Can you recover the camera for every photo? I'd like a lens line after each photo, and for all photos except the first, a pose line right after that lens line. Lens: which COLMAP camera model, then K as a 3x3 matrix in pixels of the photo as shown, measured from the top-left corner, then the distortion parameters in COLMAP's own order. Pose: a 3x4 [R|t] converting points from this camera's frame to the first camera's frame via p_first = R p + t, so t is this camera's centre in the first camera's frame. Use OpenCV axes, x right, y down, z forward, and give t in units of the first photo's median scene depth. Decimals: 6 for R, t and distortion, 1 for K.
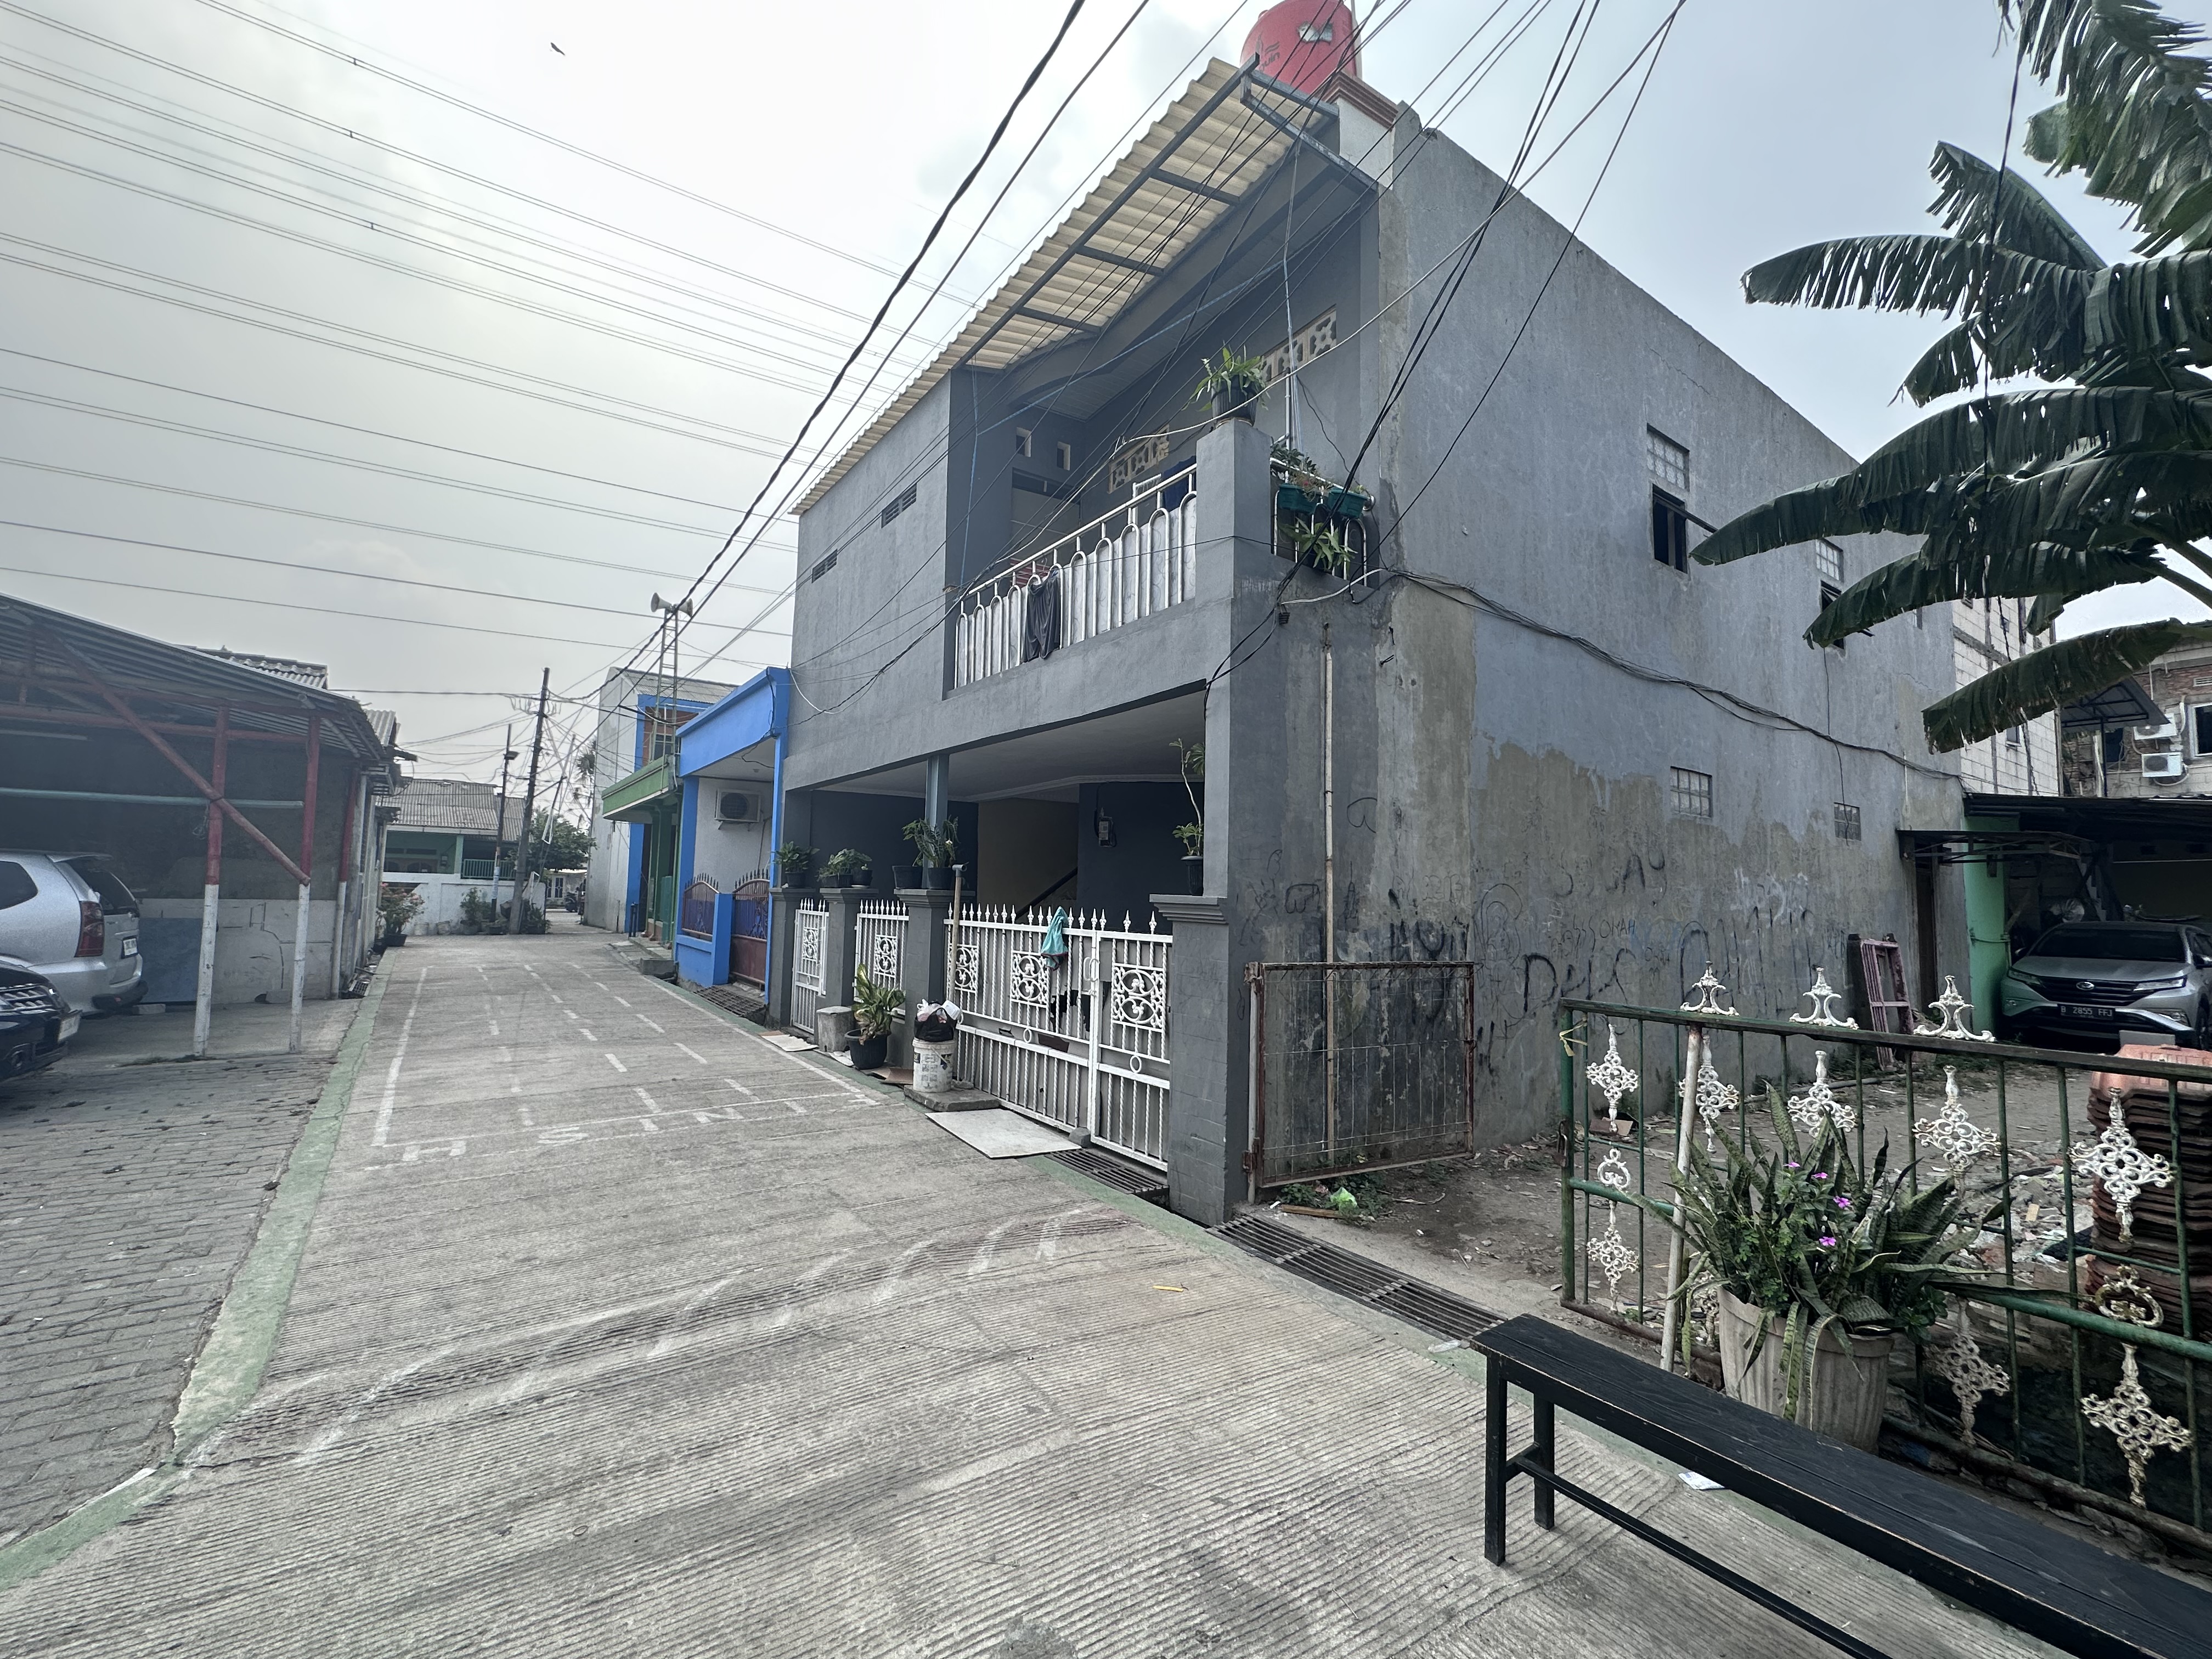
lens RADIAL K [[870.7, 0, 1110.0], [0, 870.7, 832.0], [0, 0, 1]] dist [-0.002309, 0.000414]
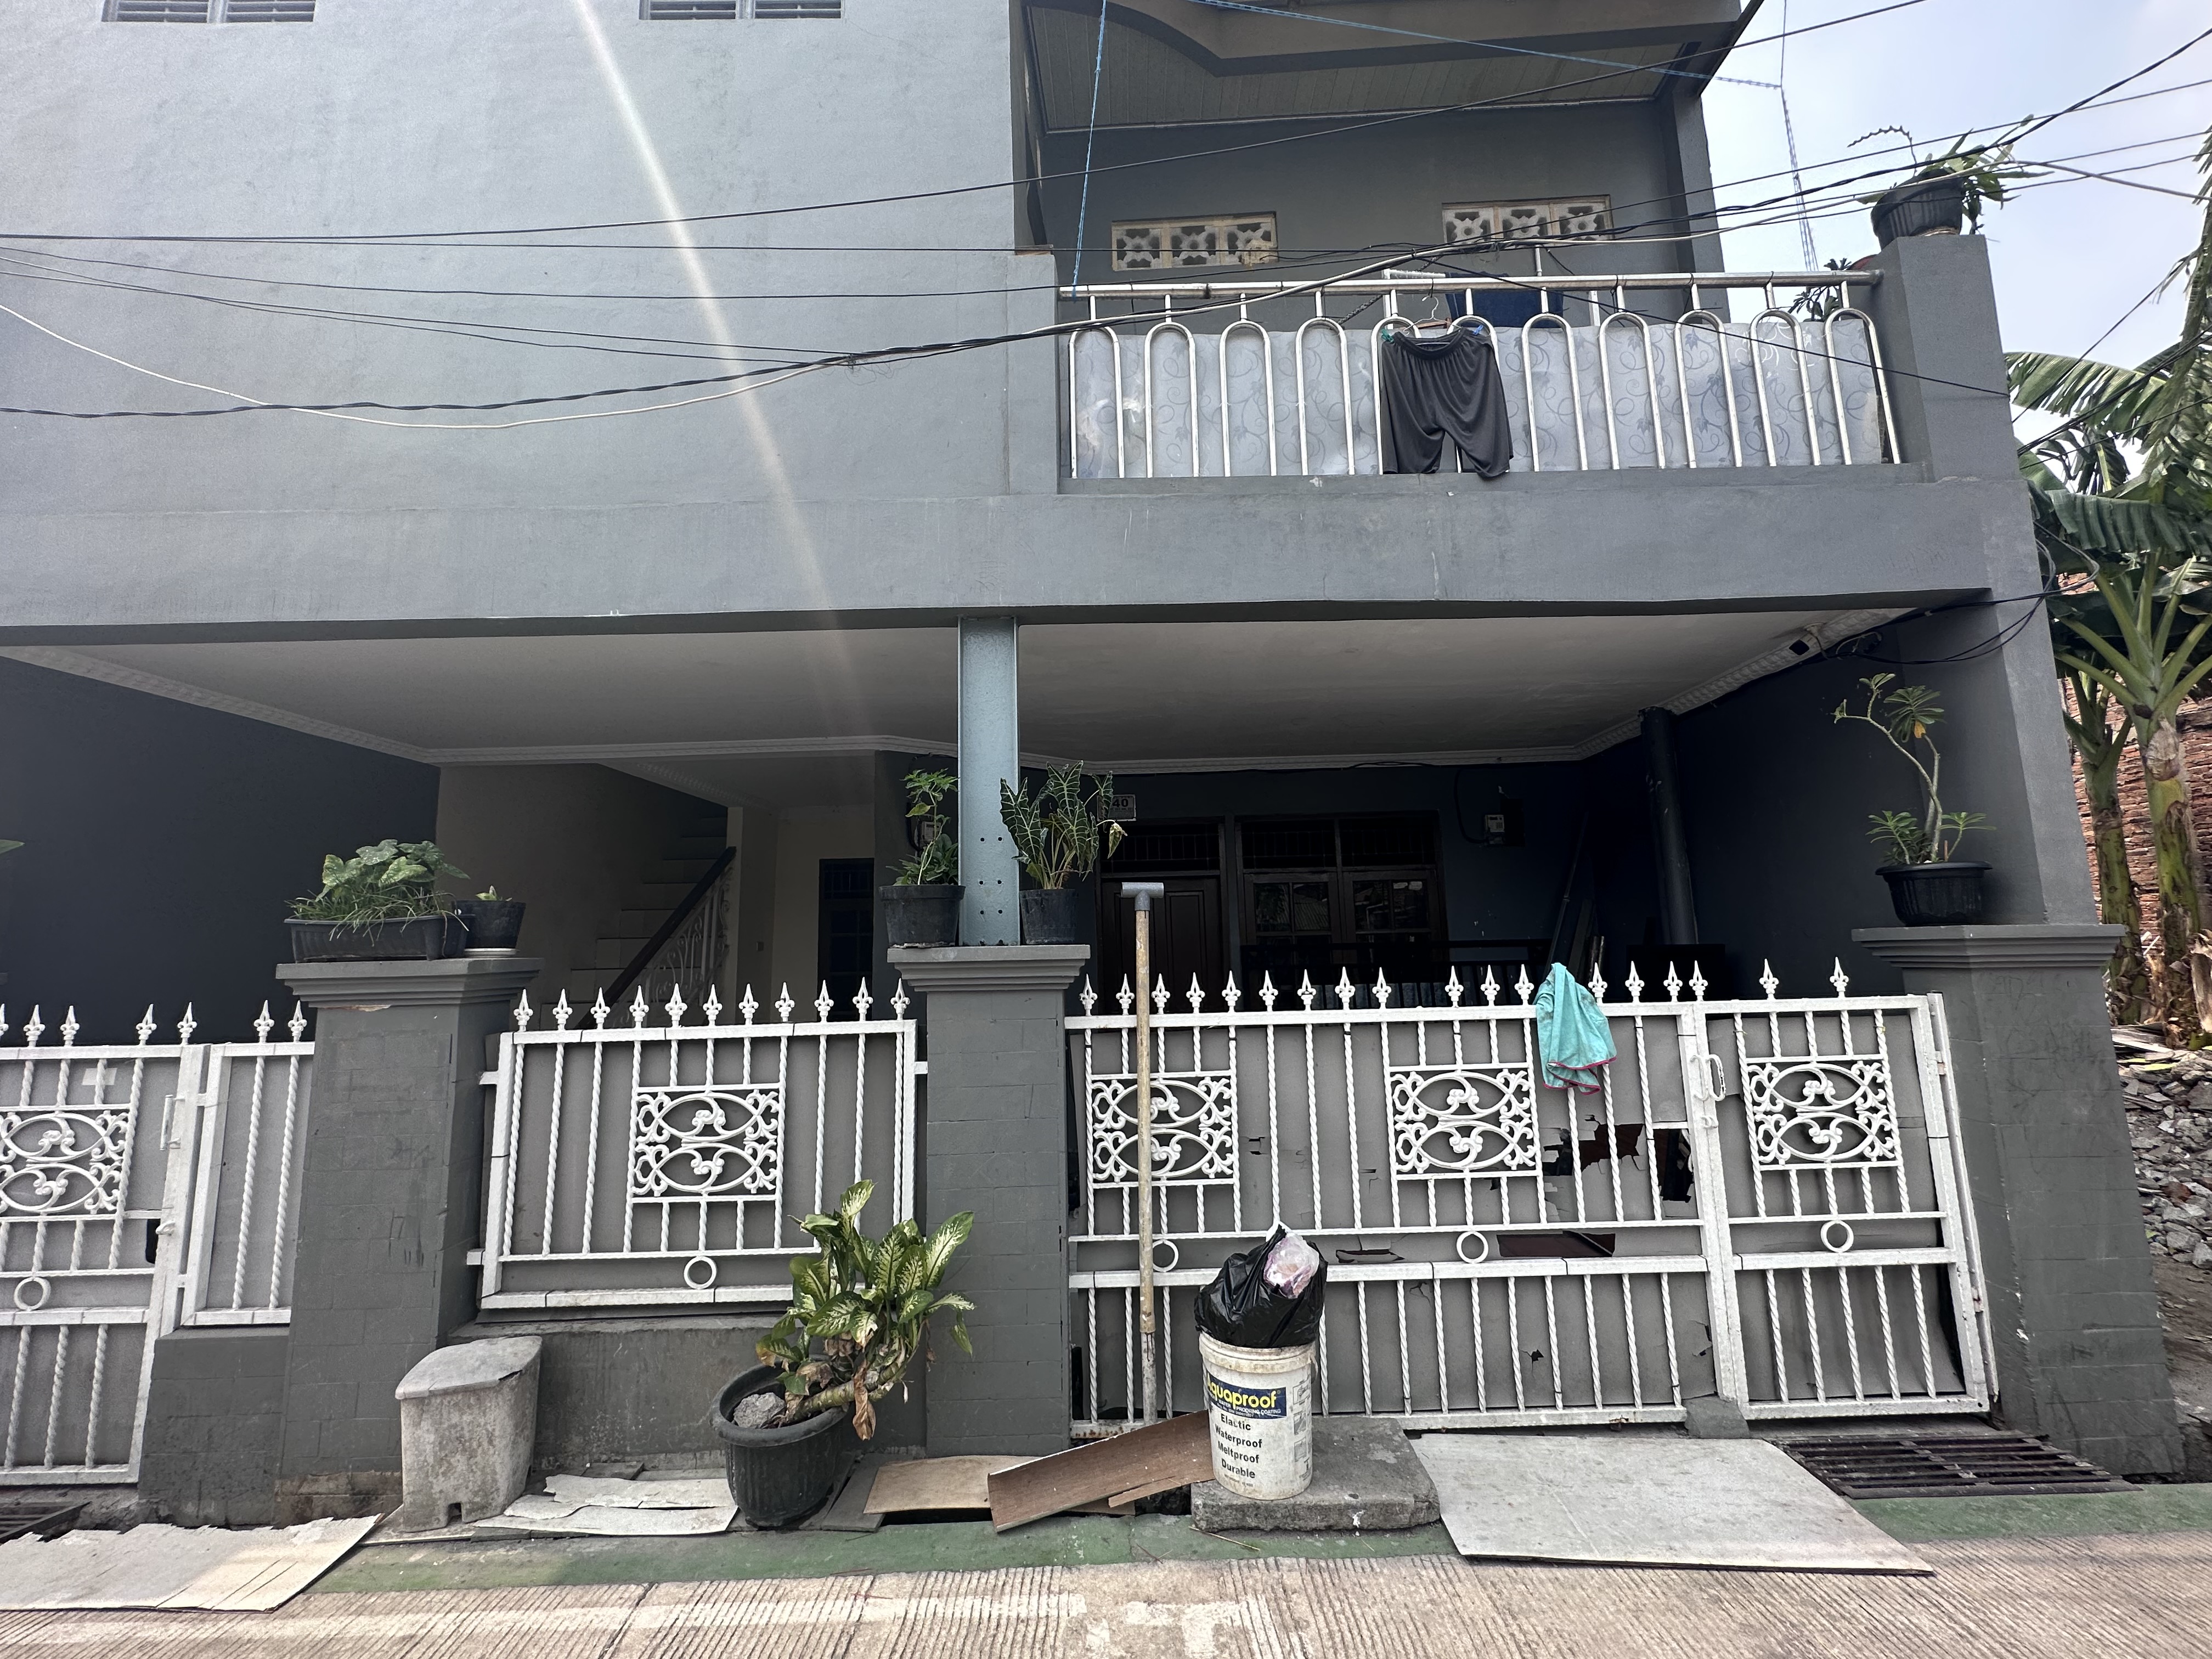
lens RADIAL K [[870.7, 0, 1110.0], [0, 870.7, 832.0], [0, 0, 1]] dist [-0.002309, 0.000414]
pose [[0.598061, 0.072533, 0.798162, -0.662579], [-0.022615, 0.997027, -0.073659, 0.056903], [-0.801132, 0.026002, 0.597923, 0.965657]]
